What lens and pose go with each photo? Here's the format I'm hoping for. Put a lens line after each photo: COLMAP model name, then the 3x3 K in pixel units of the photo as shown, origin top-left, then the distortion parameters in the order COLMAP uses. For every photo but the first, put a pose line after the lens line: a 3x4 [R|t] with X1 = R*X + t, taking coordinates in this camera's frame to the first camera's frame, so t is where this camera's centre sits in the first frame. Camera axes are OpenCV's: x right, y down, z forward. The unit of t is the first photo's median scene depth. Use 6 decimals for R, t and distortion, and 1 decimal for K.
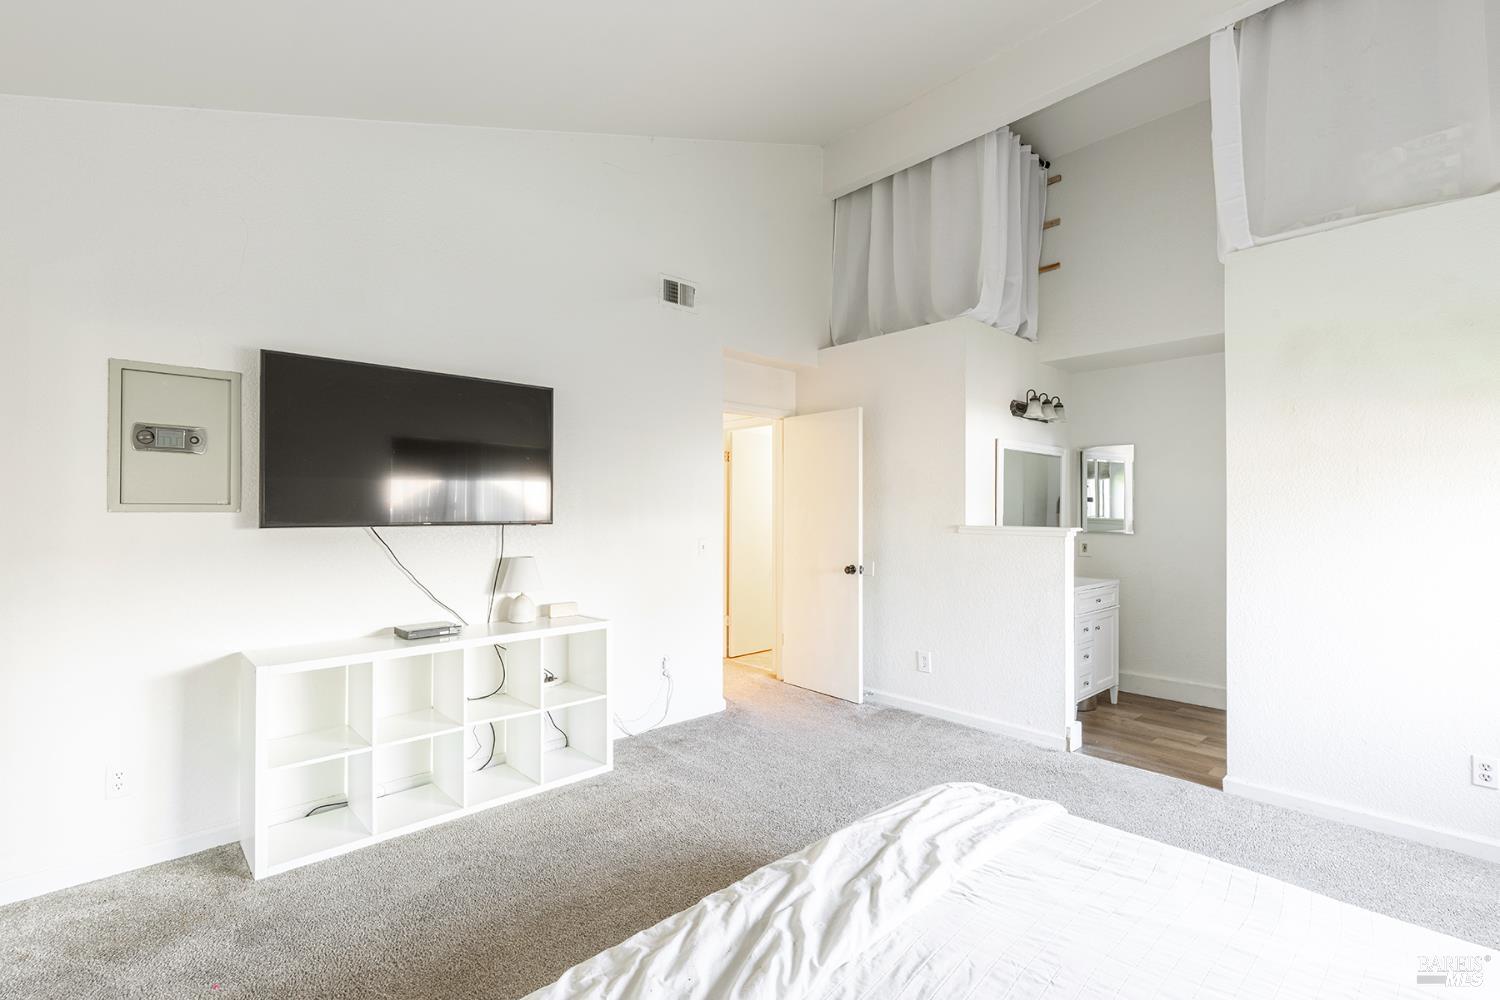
lens RADIAL K [[676.1, 0, 754.0], [0, 676.1, 502.8], [0, 0, 1]] dist [0.007881, 0.000238]
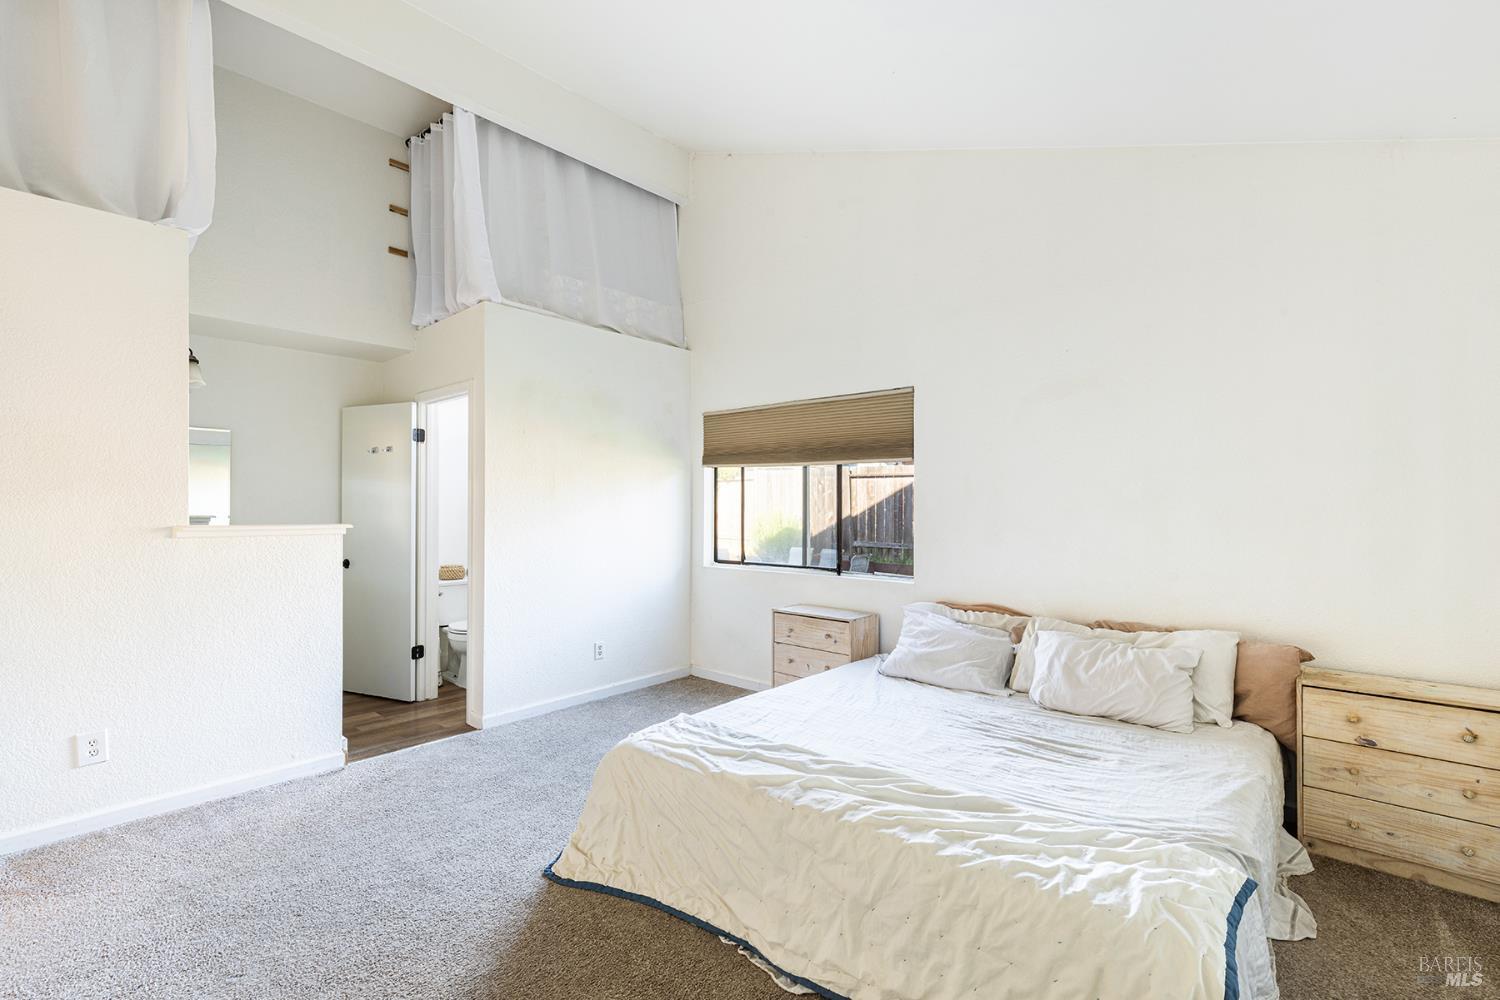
lens RADIAL K [[676.1, 0, 744.1], [0, 676.1, 505.9], [0, 0, 1]] dist [0.007881, 0.000238]
pose [[-0.087035, 0.002104, 0.996203, -0.528818], [-0.004709, 0.999986, -0.002524, 0.012217], [-0.996194, -0.004910, -0.087023, 0.559050]]
